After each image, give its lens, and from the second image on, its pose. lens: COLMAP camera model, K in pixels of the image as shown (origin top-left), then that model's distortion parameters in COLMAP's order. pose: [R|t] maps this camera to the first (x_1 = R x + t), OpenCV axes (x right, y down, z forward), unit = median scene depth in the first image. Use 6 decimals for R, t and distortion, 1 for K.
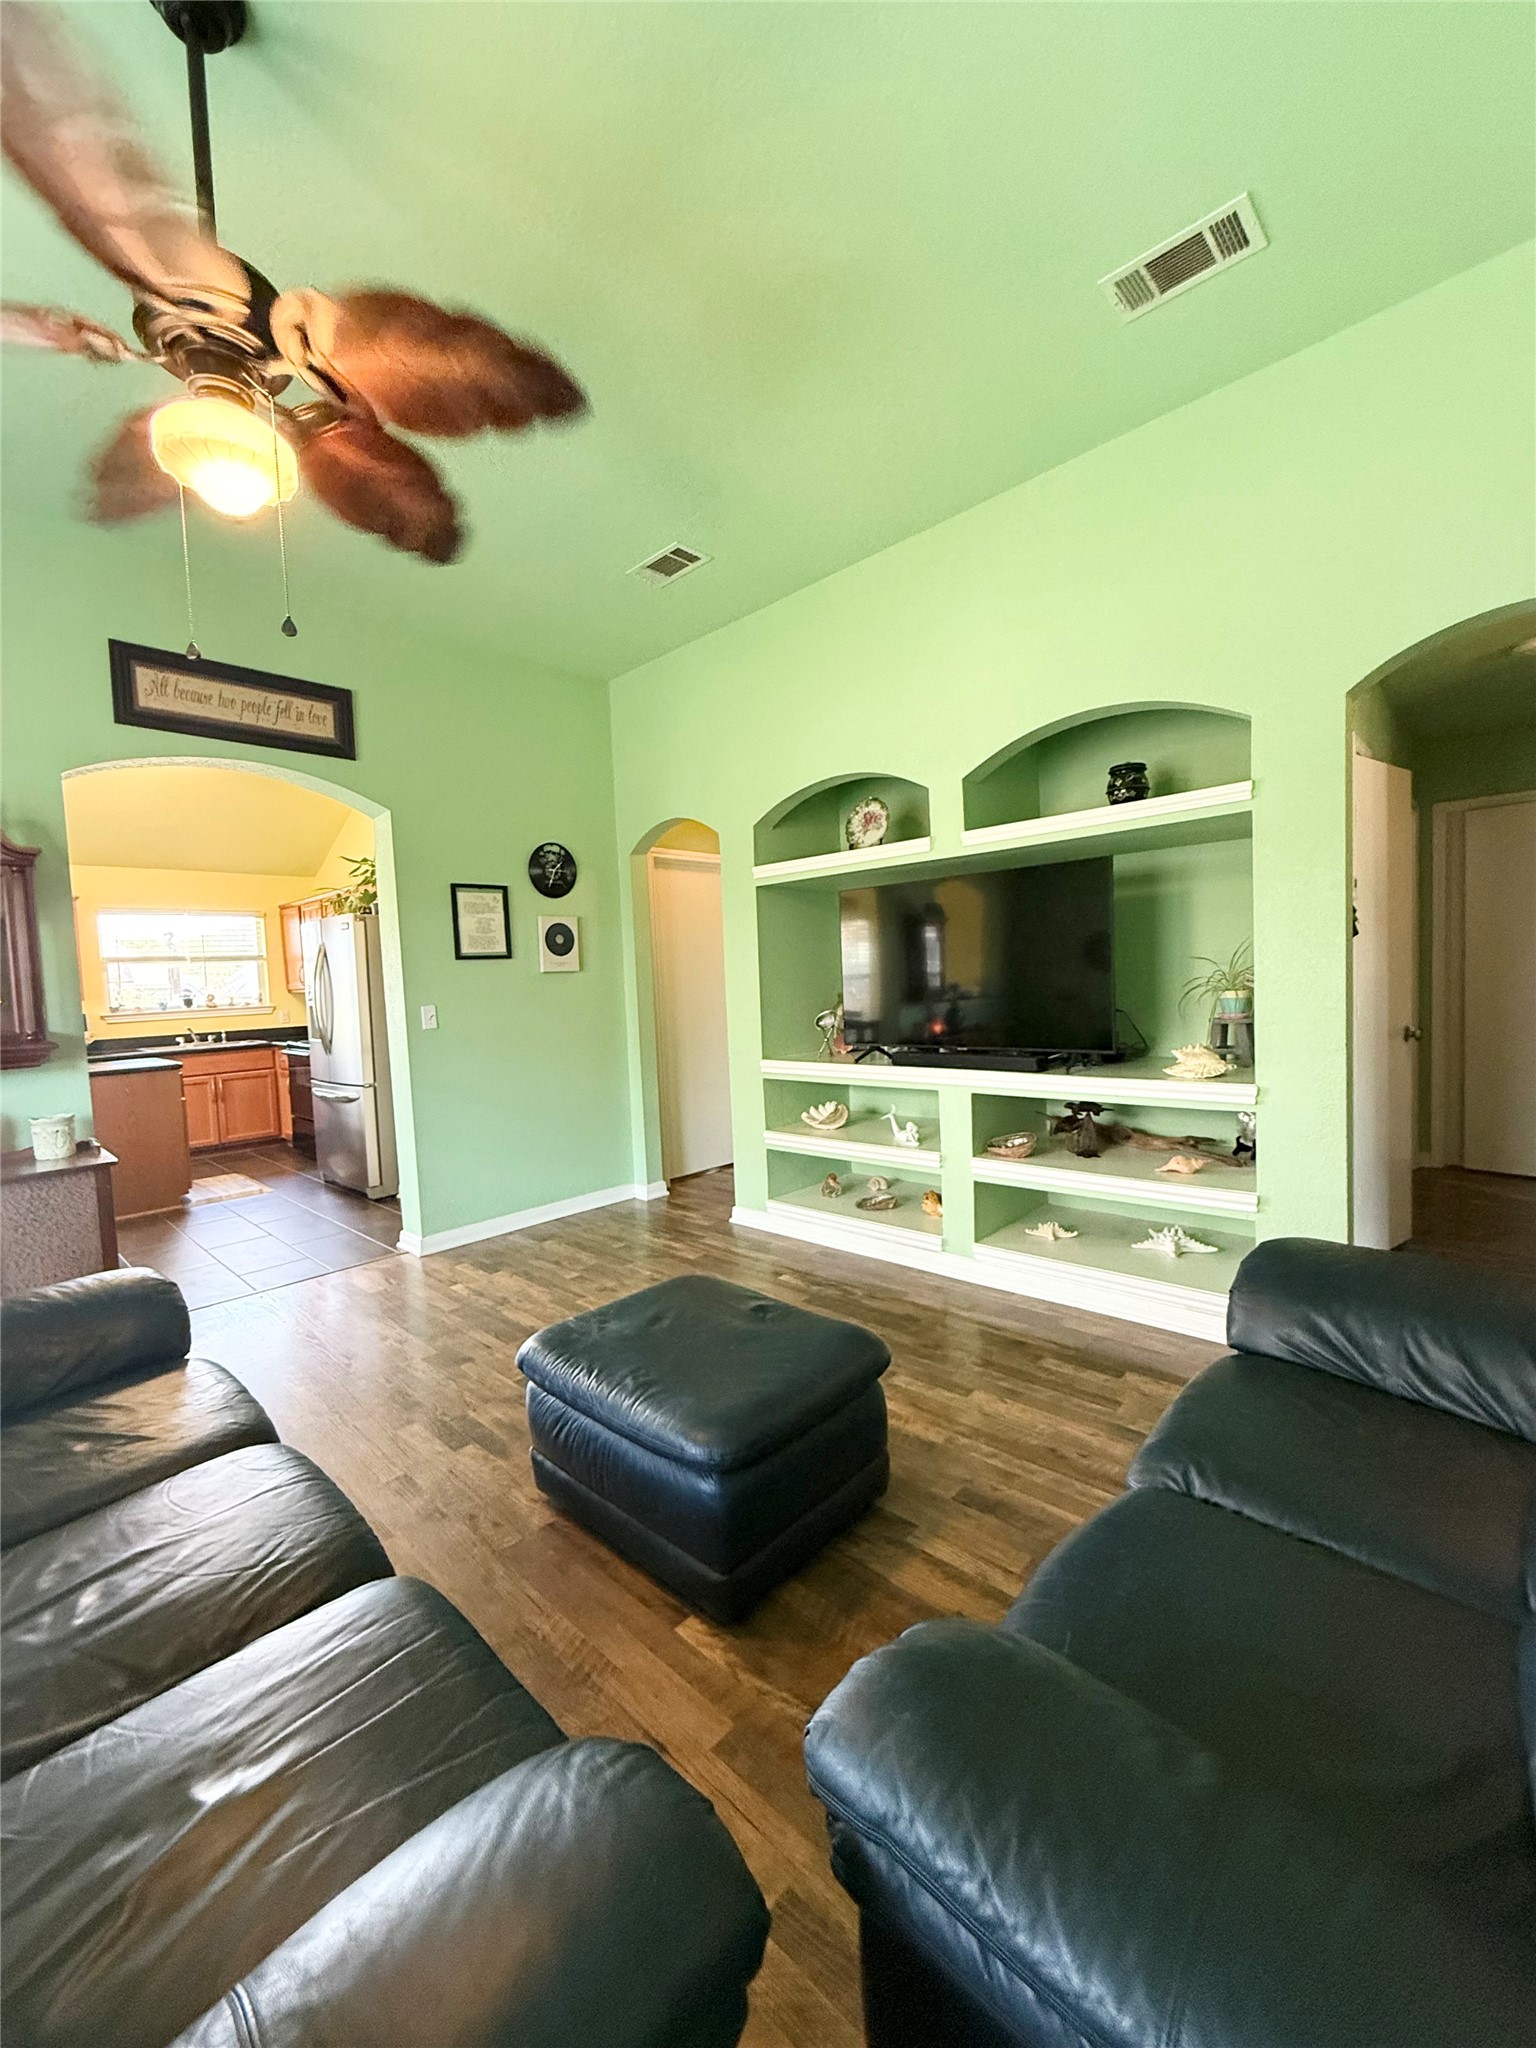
lens RADIAL K [[814.2, 0, 771.0], [0, 814.2, 1024.2], [0, 0, 1]] dist [-0.000807, -0.000017]
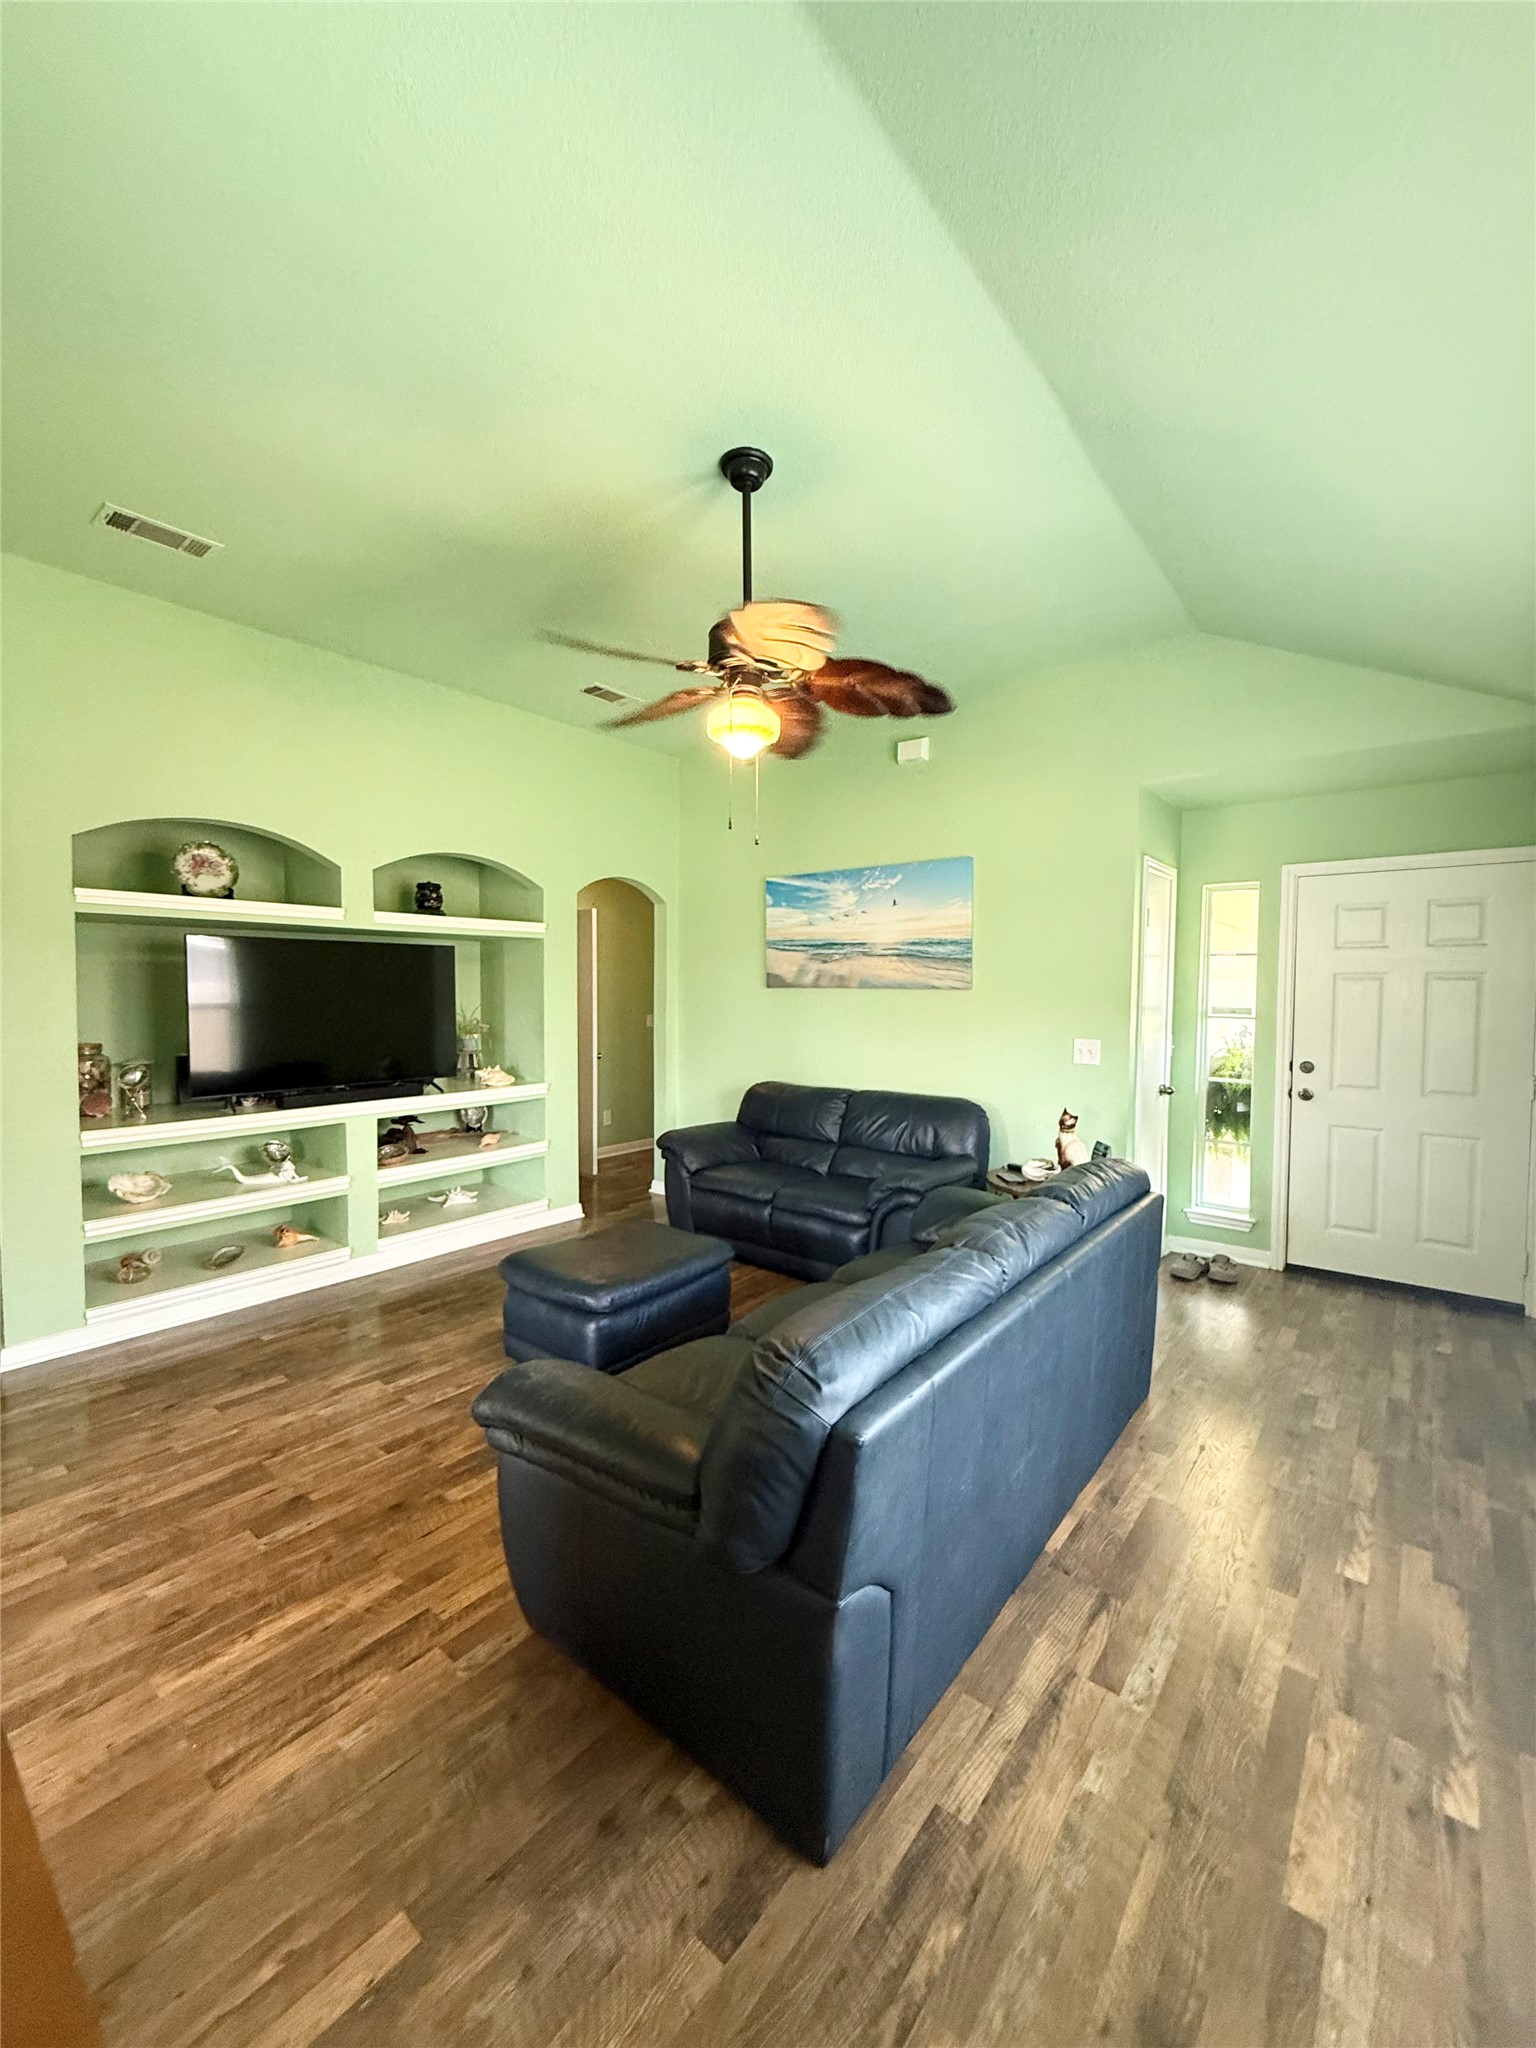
lens RADIAL K [[814.2, 0, 768.8], [0, 814.2, 1020.7], [0, 0, 1]] dist [-0.000807, -0.000017]
pose [[-0.072500, 0.001875, 0.997367, -0.953313], [0.055233, 0.998471, 0.002138, -0.032273], [-0.995838, 0.055243, -0.072492, 0.439478]]
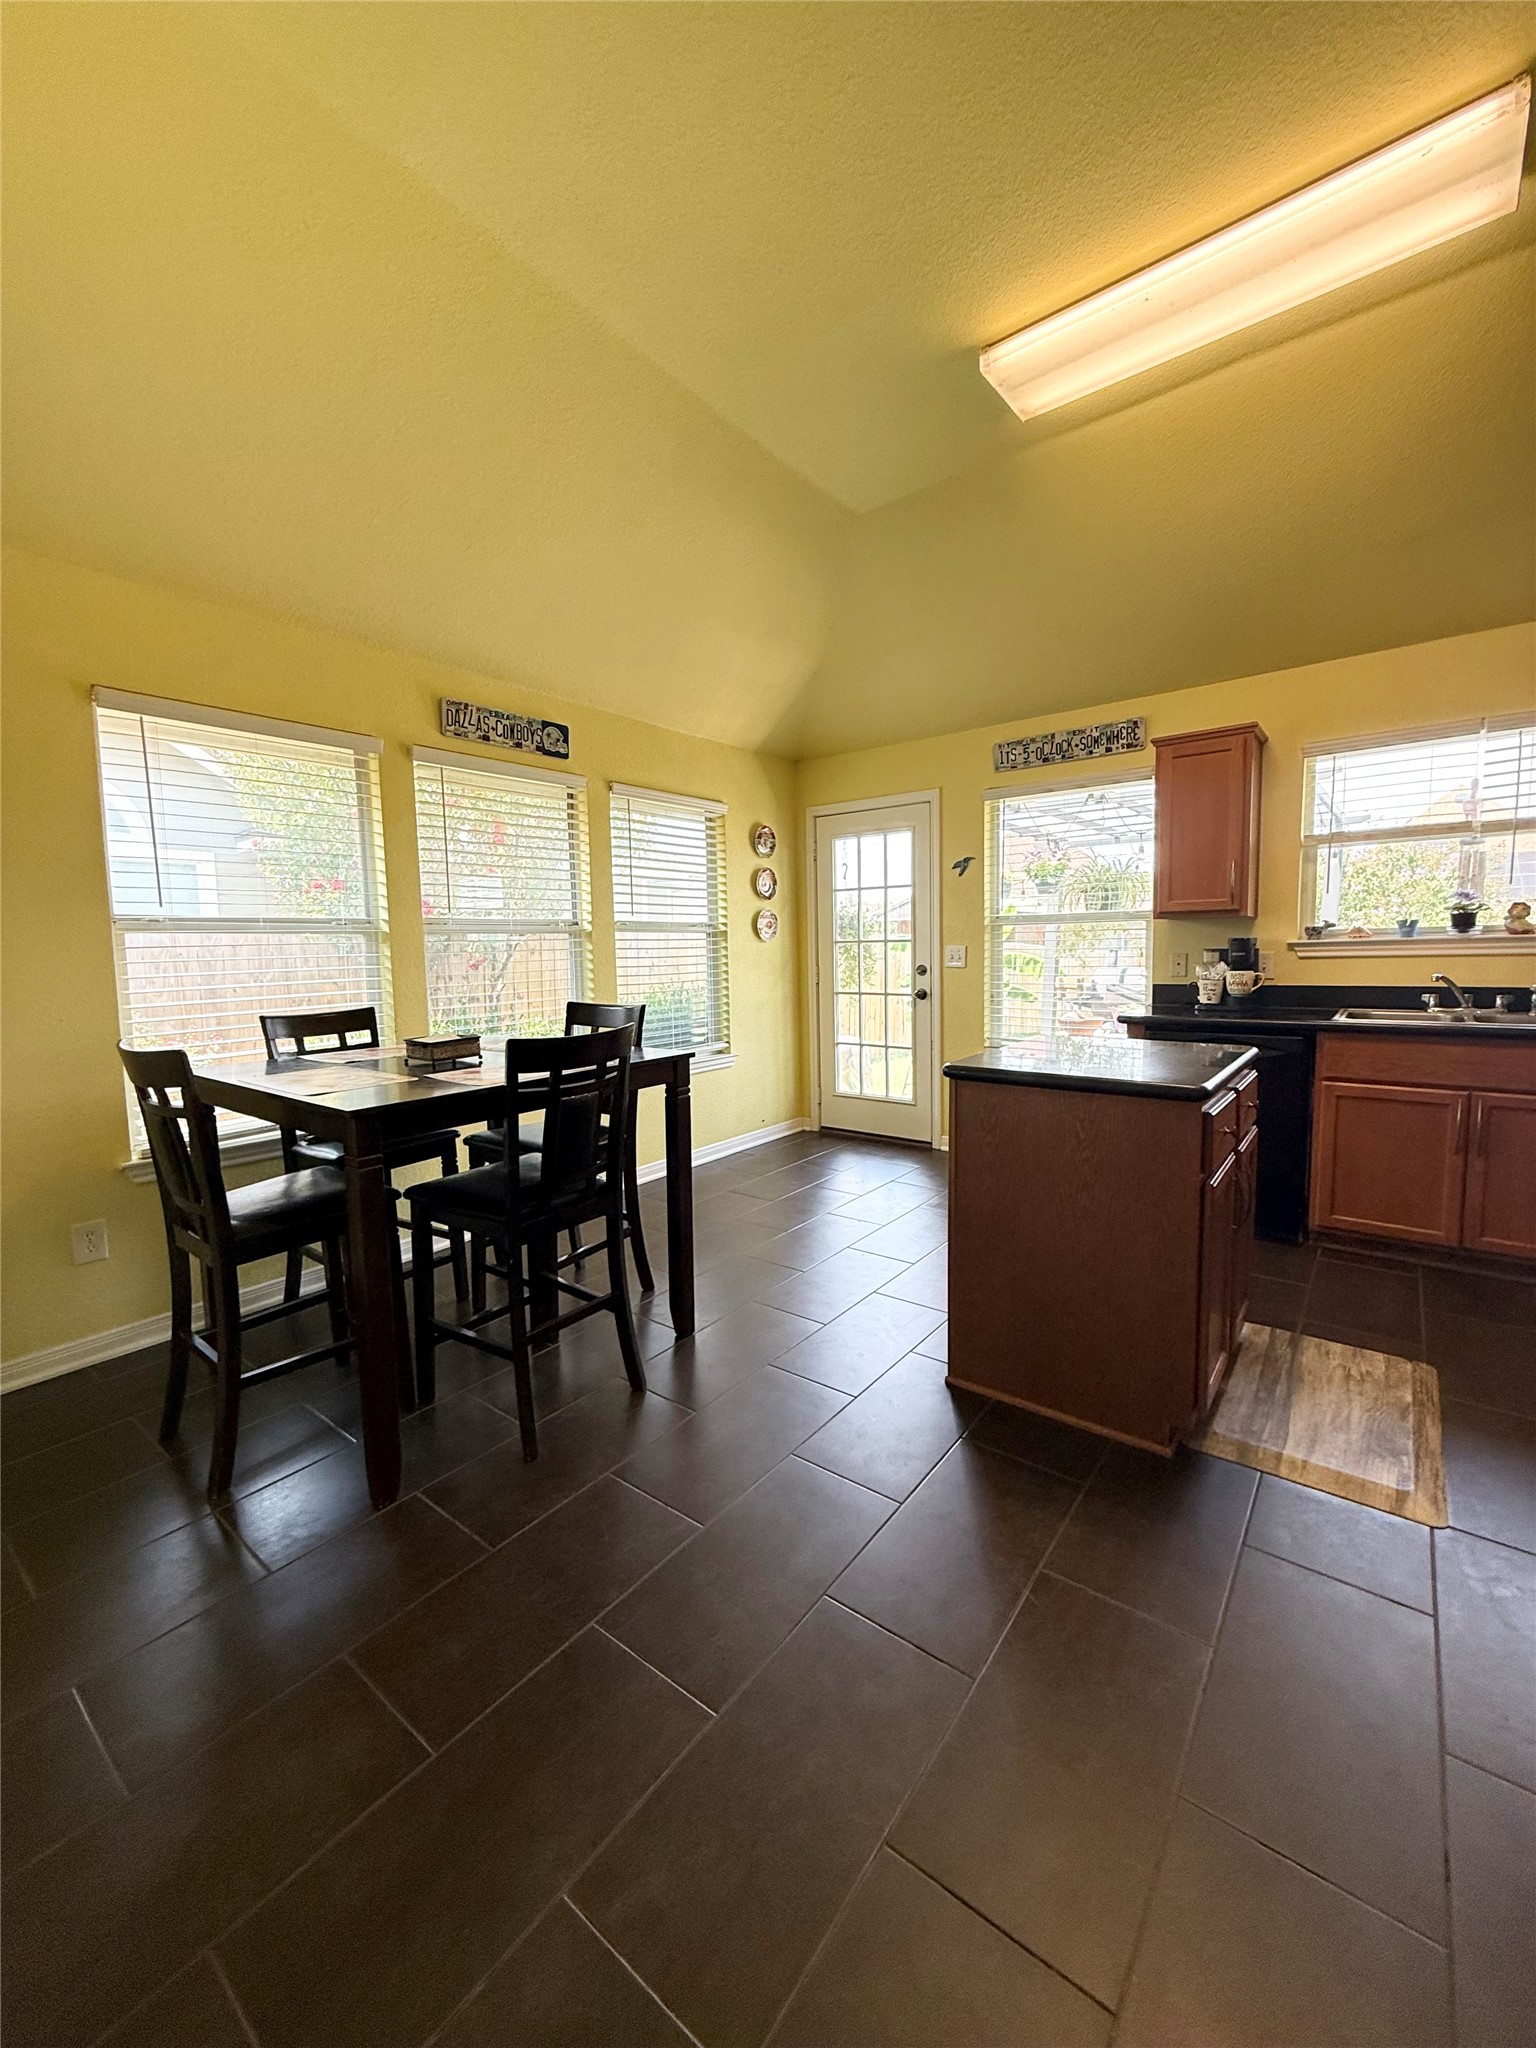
lens RADIAL K [[814.2, 0, 770.6], [0, 814.2, 1020.3], [0, 0, 1]] dist [-0.000807, -0.000017]
pose [[0.087144, 0.130918, -0.987556, -0.544716], [-0.041479, 0.990944, 0.127707, -0.026233], [0.995332, 0.029834, 0.091786, 1.090133]]
